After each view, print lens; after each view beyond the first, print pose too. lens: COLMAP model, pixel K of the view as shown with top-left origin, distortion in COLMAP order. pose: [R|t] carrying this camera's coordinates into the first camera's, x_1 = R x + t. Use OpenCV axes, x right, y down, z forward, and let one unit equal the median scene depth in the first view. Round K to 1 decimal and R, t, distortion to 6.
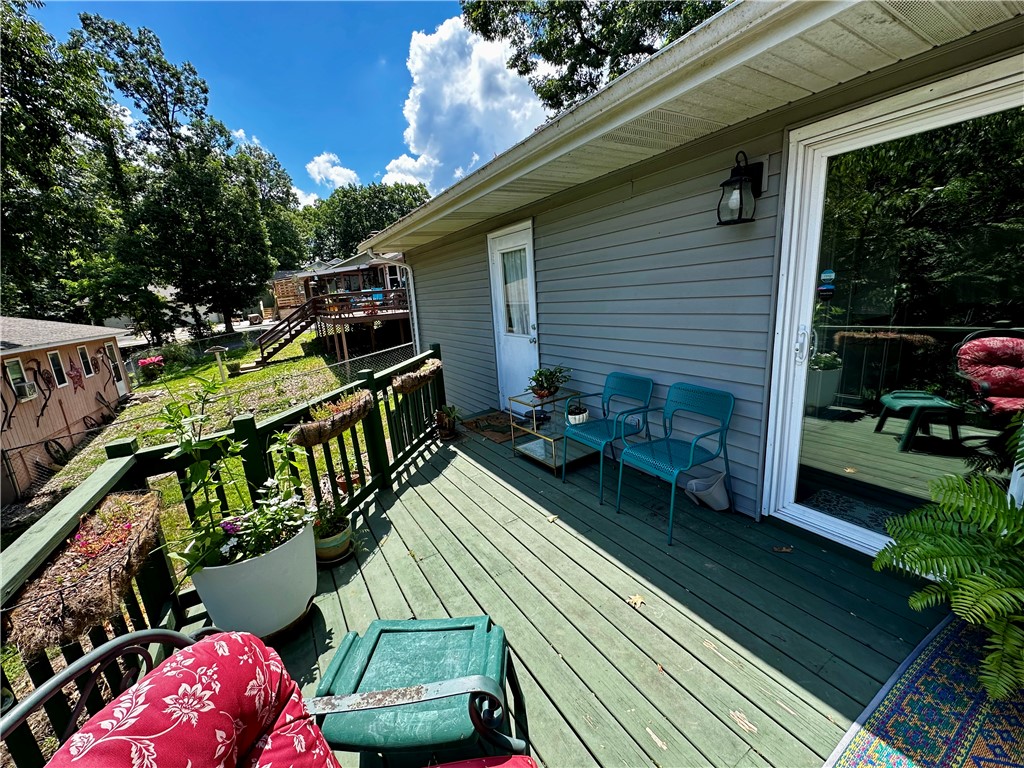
lens RADIAL K [[408.3, 0, 513.8], [0, 408.3, 383.2], [0, 0, 1]] dist [-0.003379, 0.000111]
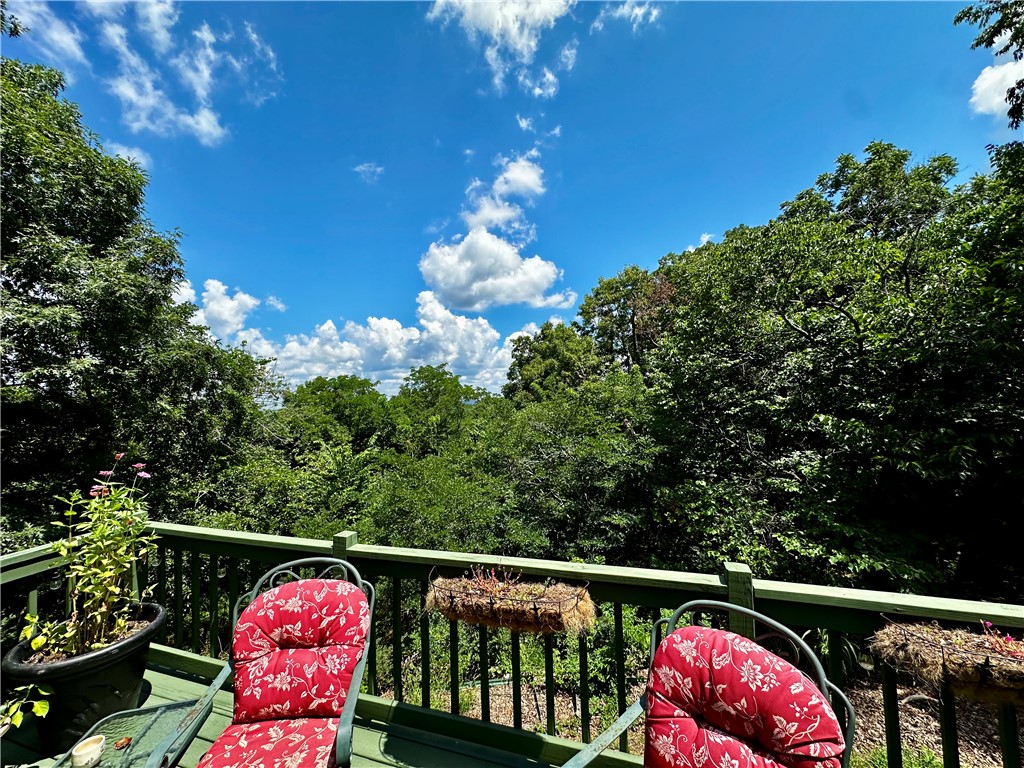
lens RADIAL K [[408.3, 0, 513.8], [0, 408.3, 383.2], [0, 0, 1]] dist [-0.003379, 0.000111]
pose [[-0.746221, 0.063307, -0.662681, 0.960522], [-0.067341, 0.983183, 0.169754, -0.611035], [0.662284, 0.171299, -0.729409, 1.316389]]
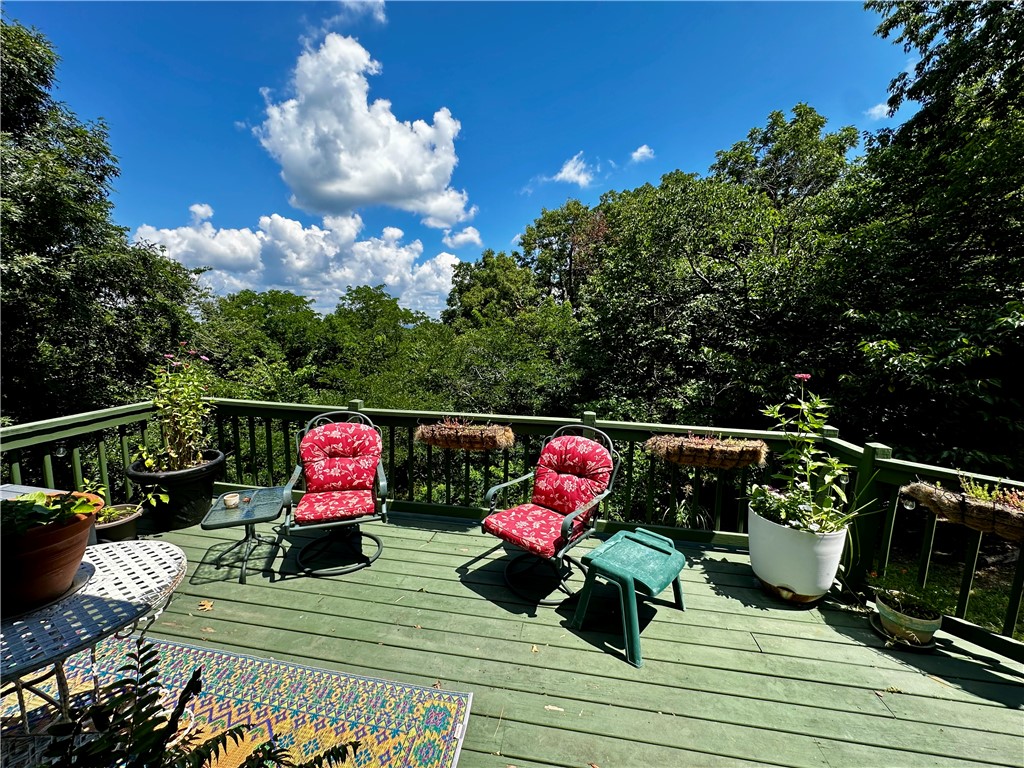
lens RADIAL K [[408.1, 0, 509.9], [0, 408.1, 383.8], [0, 0, 1]] dist [-0.005354, 0.000328]
pose [[-0.647678, 0.155038, -0.745974, 2.242537], [-0.148407, 0.934655, 0.323104, -0.843321], [0.747321, 0.319975, -0.582346, 2.395377]]
